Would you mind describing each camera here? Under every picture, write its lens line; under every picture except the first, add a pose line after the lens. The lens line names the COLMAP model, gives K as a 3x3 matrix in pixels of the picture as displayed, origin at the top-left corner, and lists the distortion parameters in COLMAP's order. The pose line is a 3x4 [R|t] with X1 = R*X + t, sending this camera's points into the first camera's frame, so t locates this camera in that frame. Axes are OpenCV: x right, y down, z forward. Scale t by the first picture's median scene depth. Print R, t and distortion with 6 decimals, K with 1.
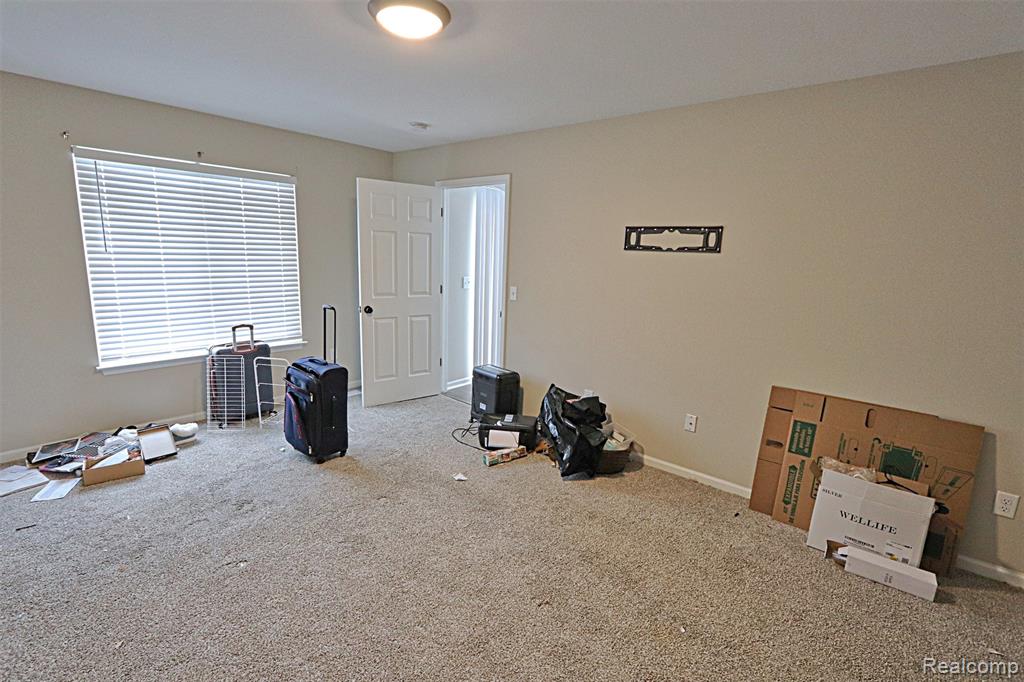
lens RADIAL K [[472.5, 0, 504.4], [0, 472.5, 342.9], [0, 0, 1]] dist [-0.015555, 0.001687]
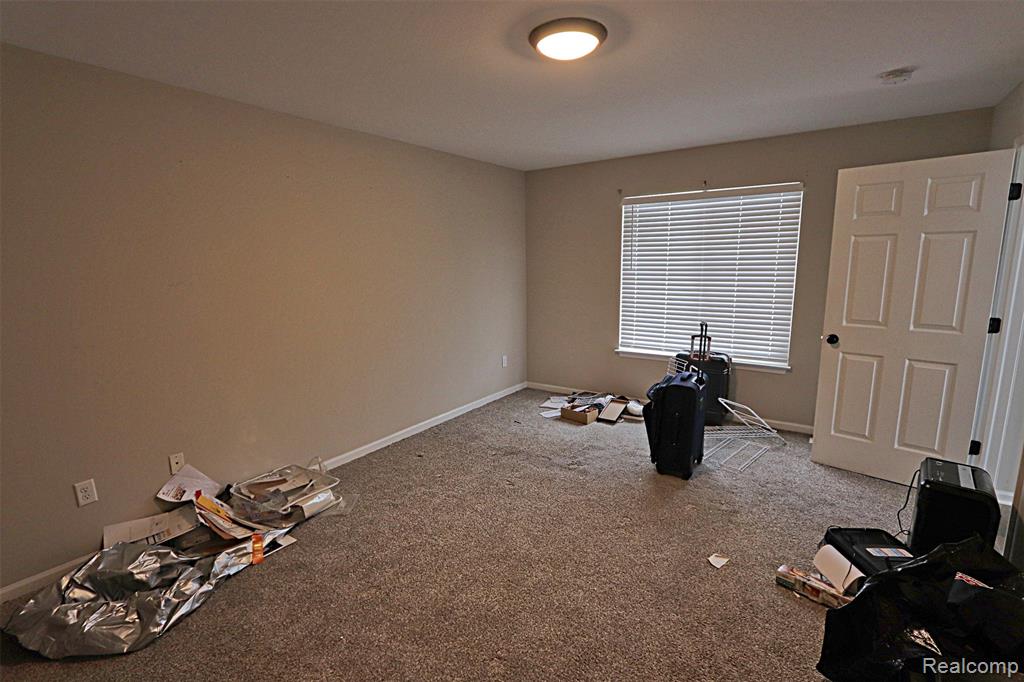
lens RADIAL K [[472.5, 0, 504.4], [0, 472.5, 342.9], [0, 0, 1]] dist [-0.015555, 0.001687]
pose [[0.099054, 0.134098, -0.986005, 0.469782], [-0.172990, 0.978111, 0.115646, -0.068562], [0.979930, 0.159114, 0.120083, 0.438116]]
